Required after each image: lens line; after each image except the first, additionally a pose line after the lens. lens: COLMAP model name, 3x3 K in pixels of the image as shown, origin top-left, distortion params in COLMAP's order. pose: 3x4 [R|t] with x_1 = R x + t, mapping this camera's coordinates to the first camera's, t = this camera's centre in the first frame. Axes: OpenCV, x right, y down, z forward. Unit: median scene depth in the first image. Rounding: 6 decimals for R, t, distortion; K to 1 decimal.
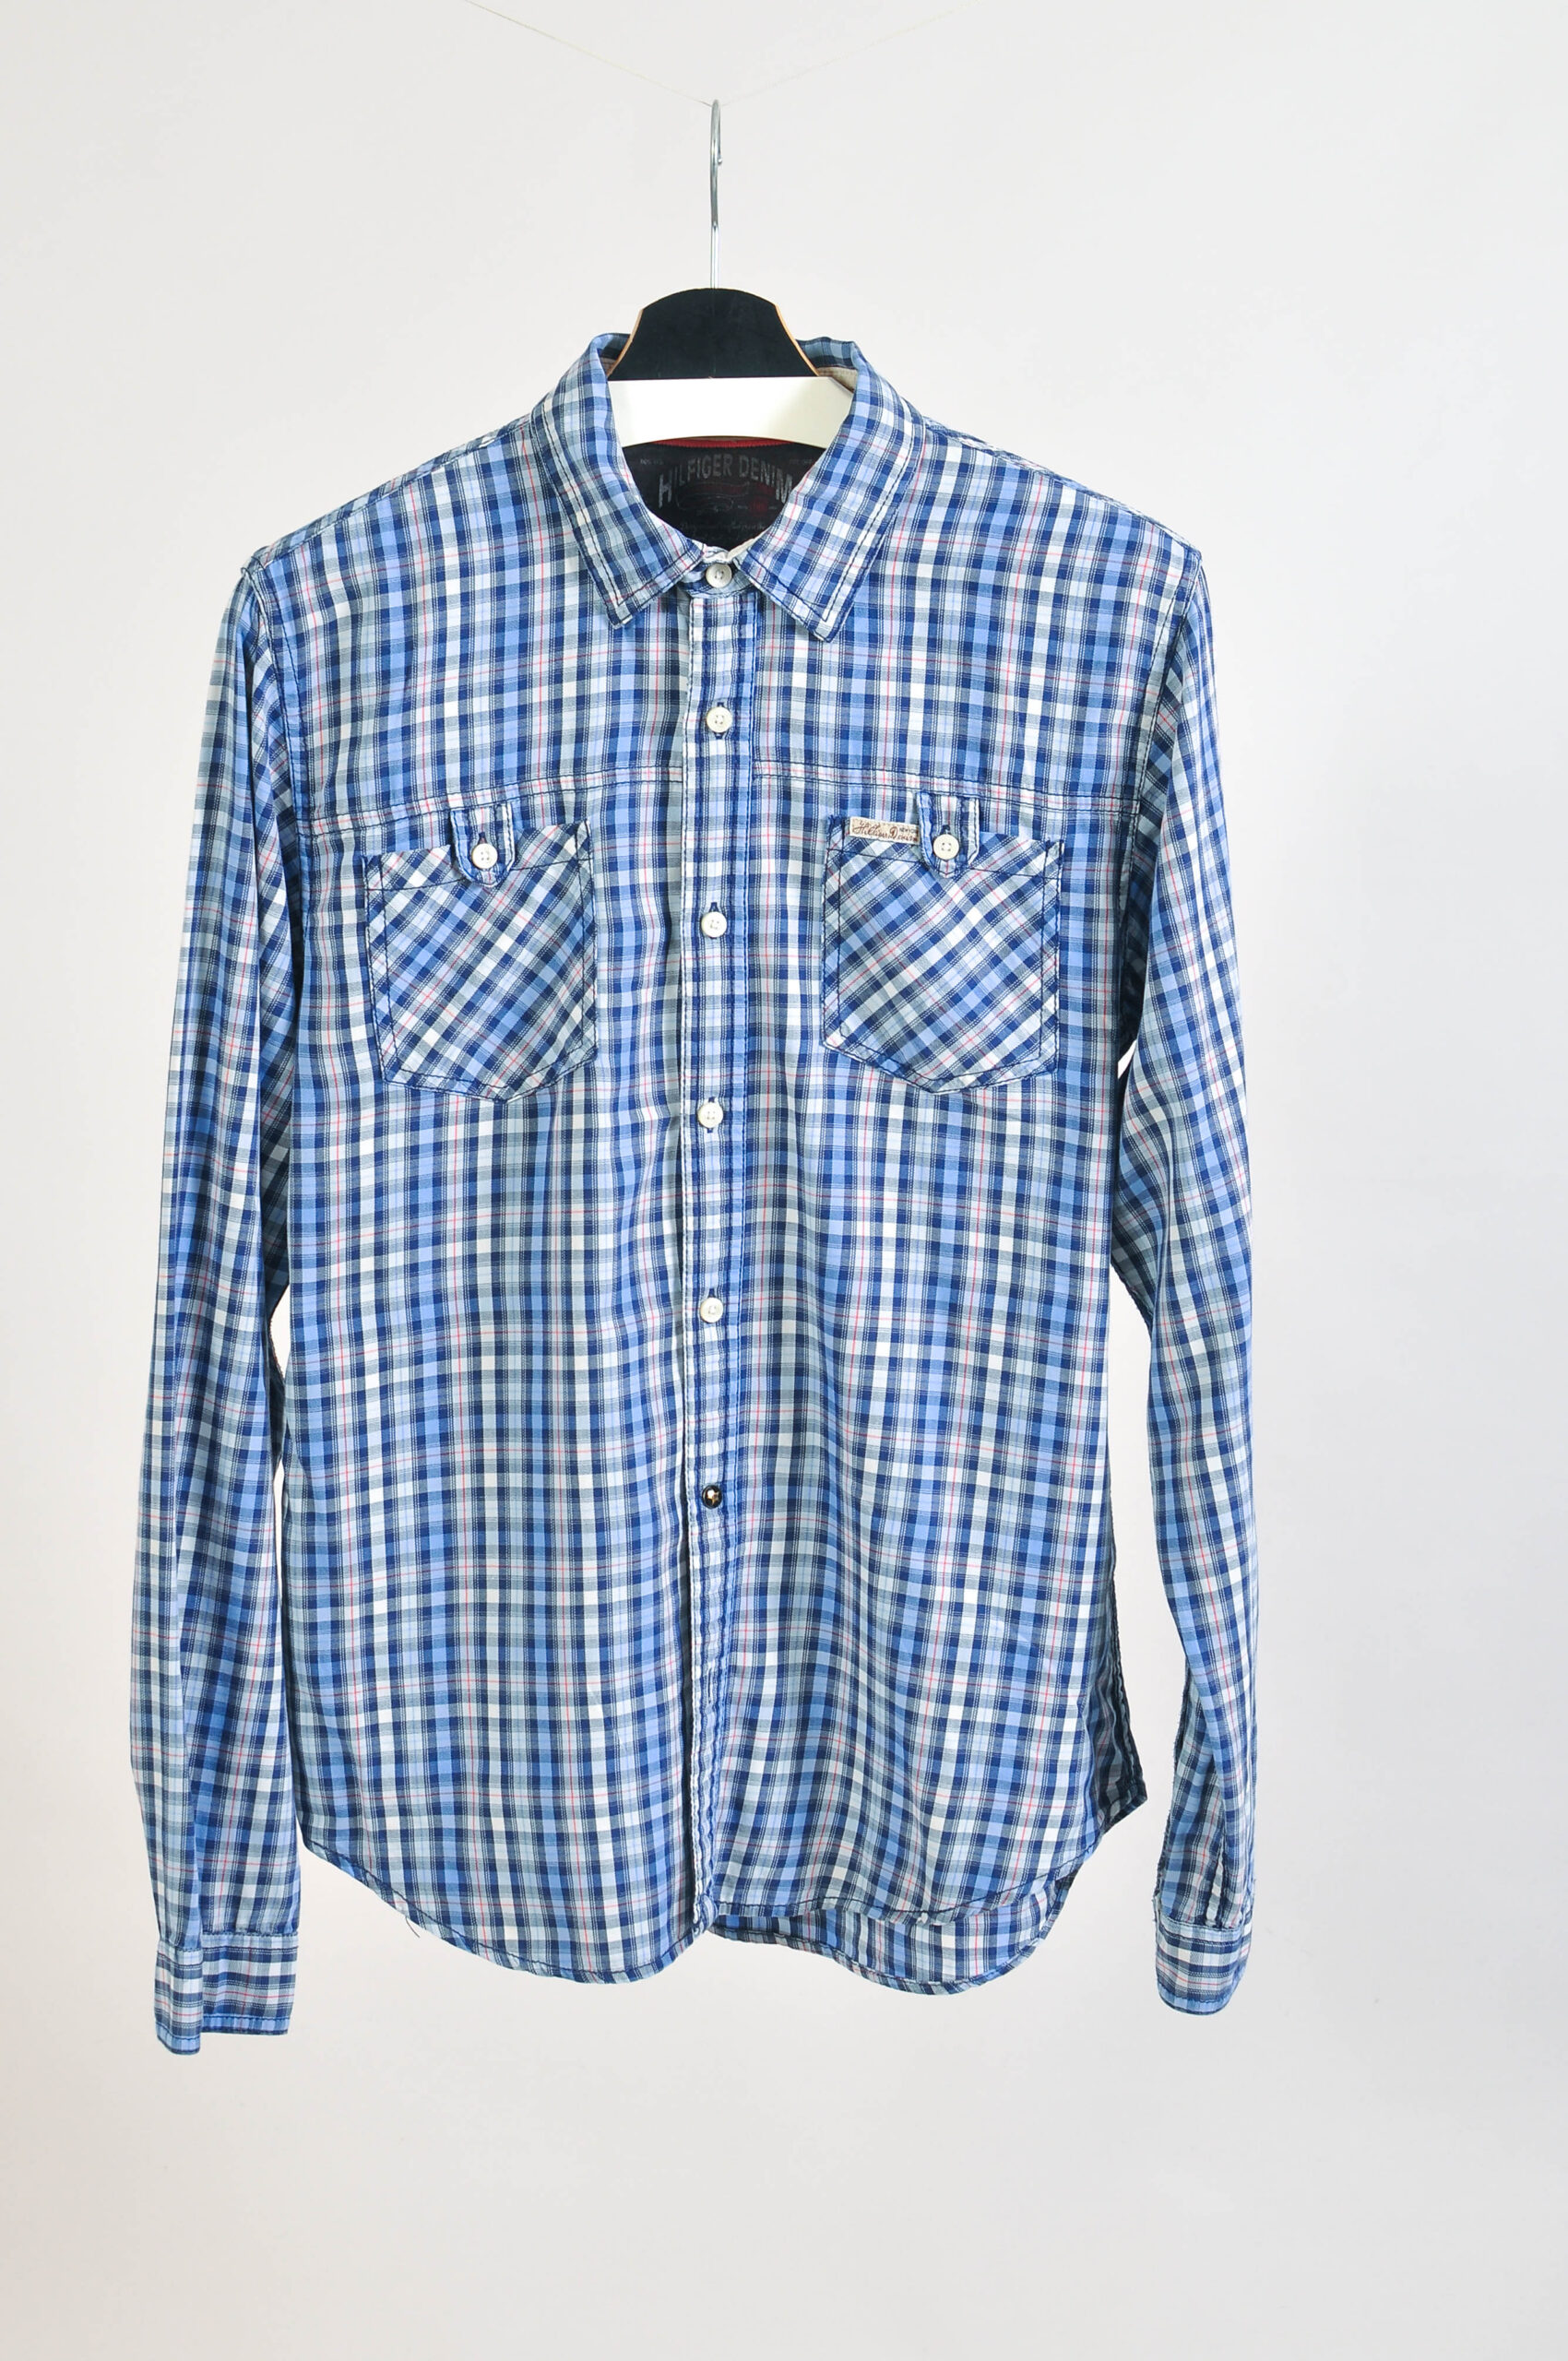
lens RADIAL K [[3921.8, 0, 784.0], [0, 3921.8, 1180.5], [0, 0, 1]] dist [-0.170020, -0.191614]
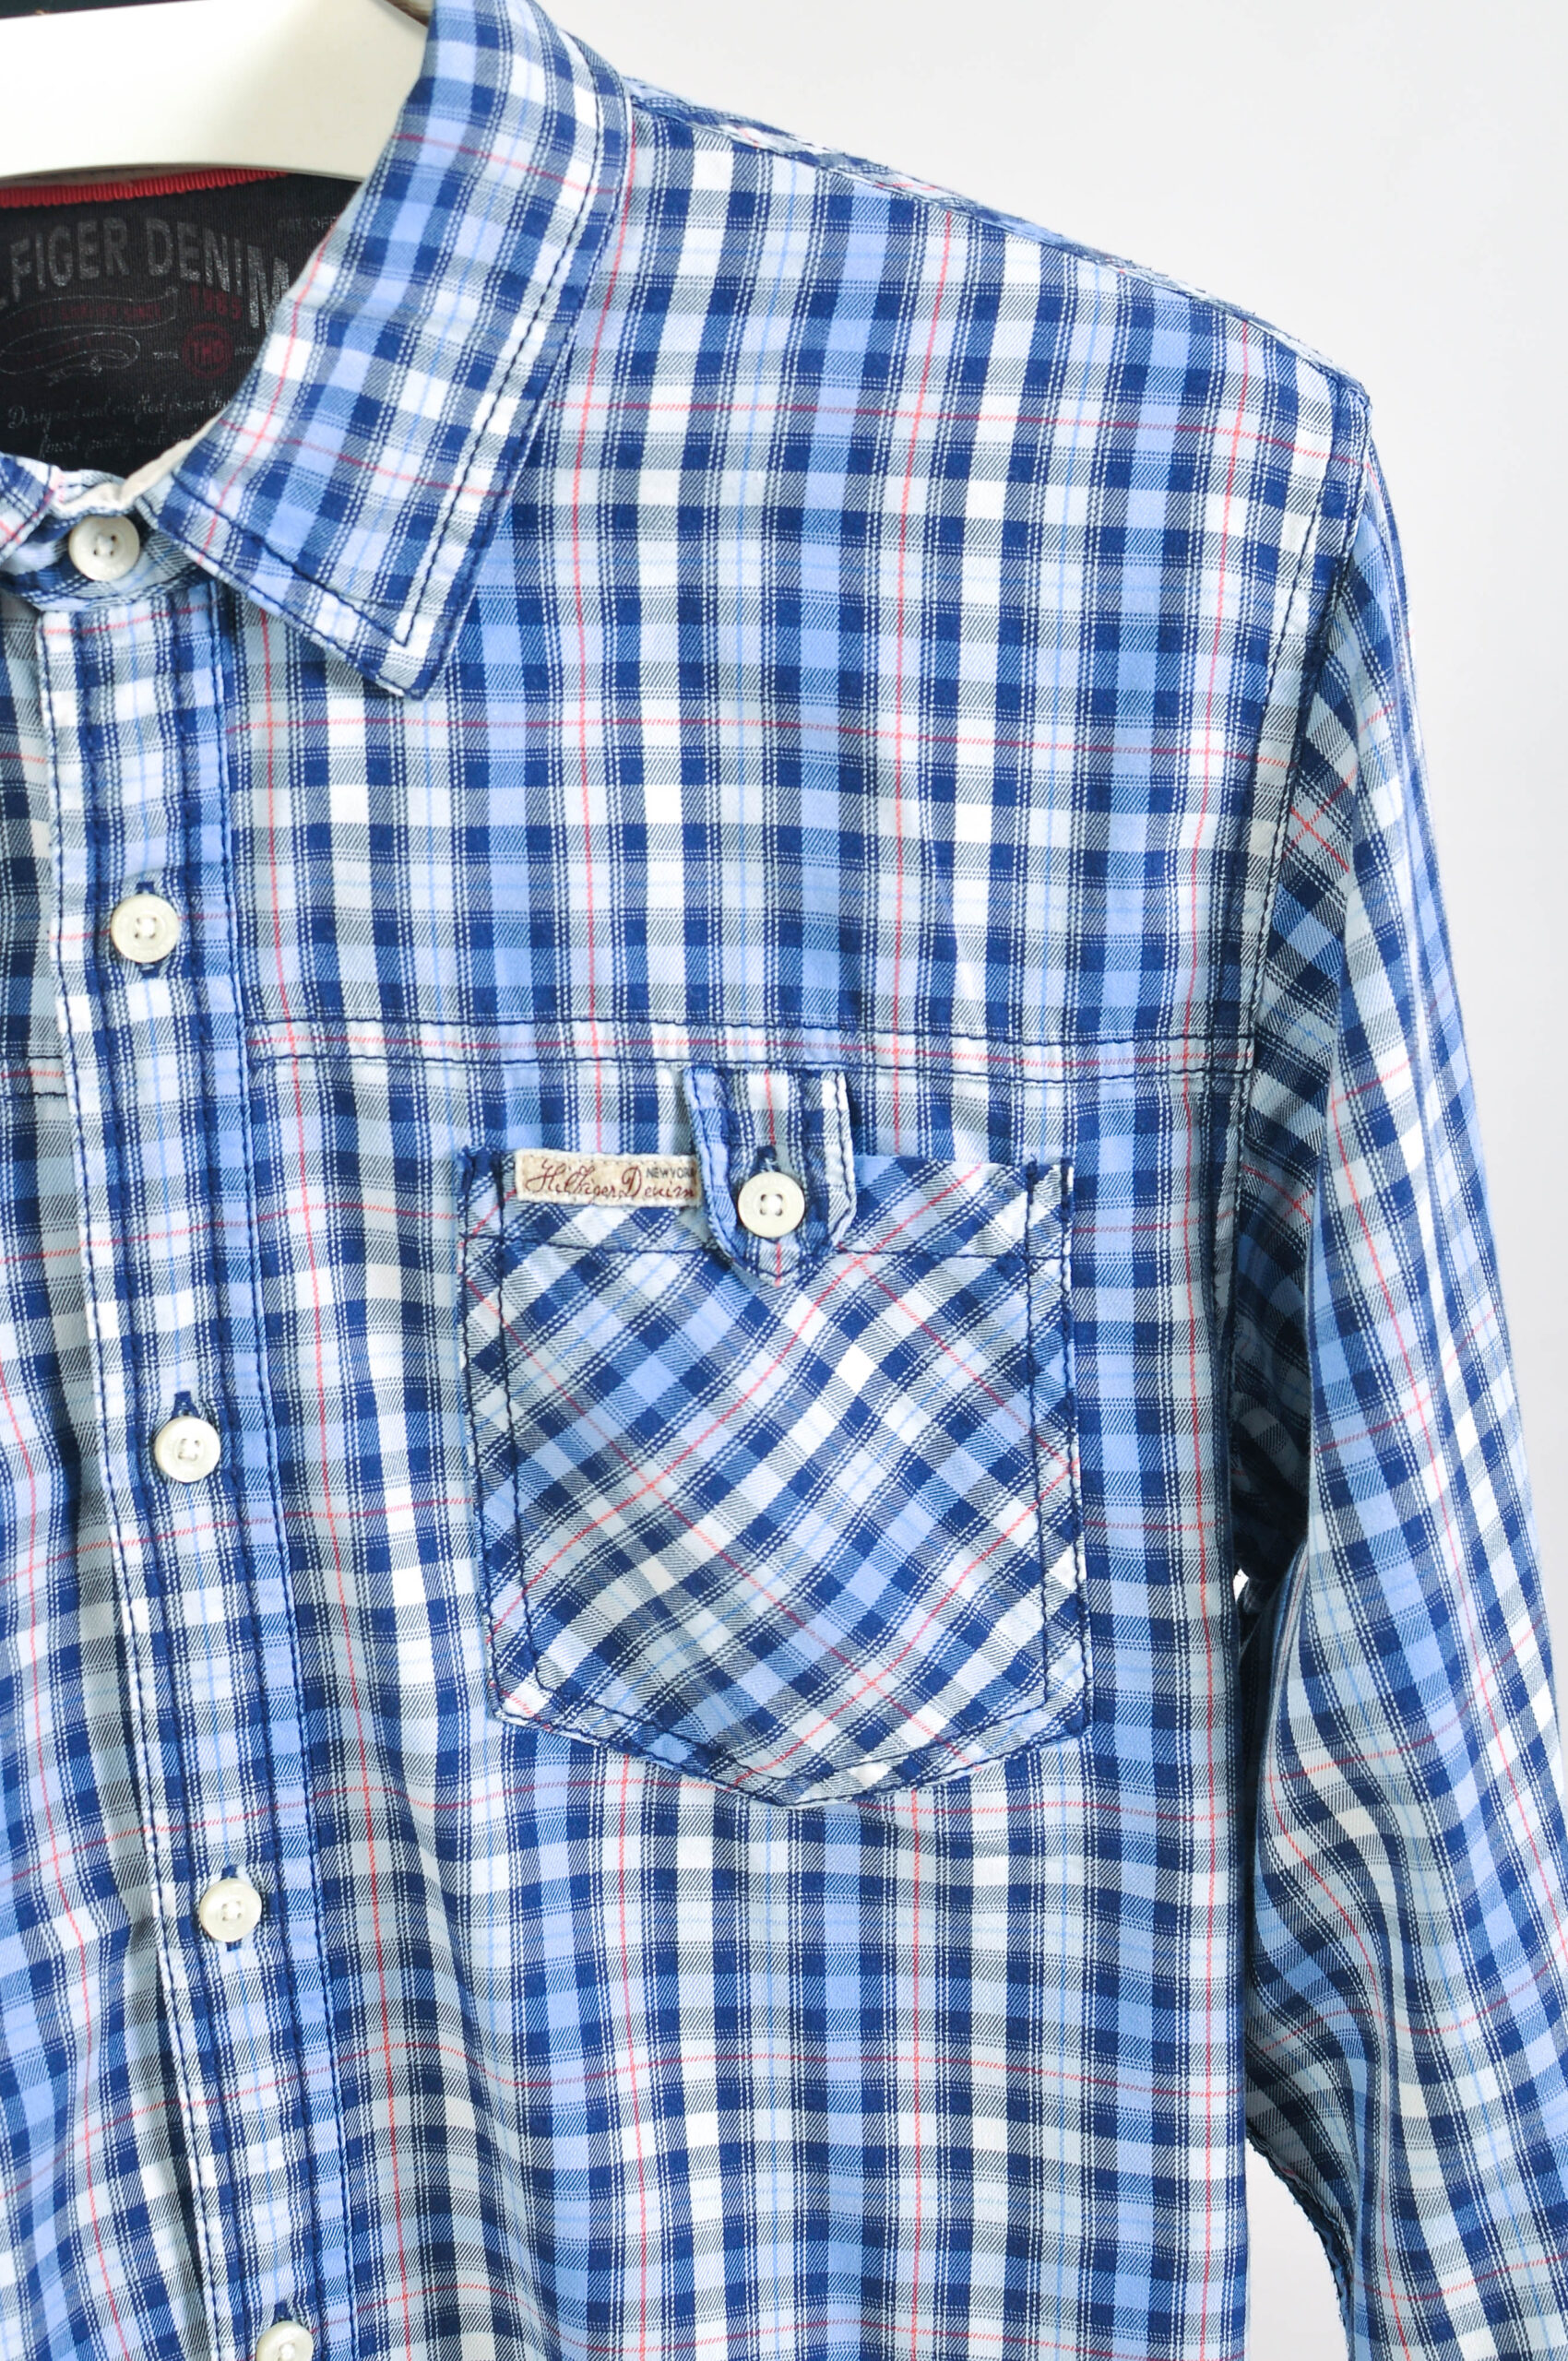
lens RADIAL K [[3921.8, 0, 784.0], [0, 3921.8, 1180.5], [0, 0, 1]] dist [-0.170020, -0.191614]
pose [[0.993175, -0.087281, 0.077361, 0.013138], [0.083846, 0.995389, 0.046597, -0.105319], [-0.081071, -0.039793, 0.995914, 0.617310]]
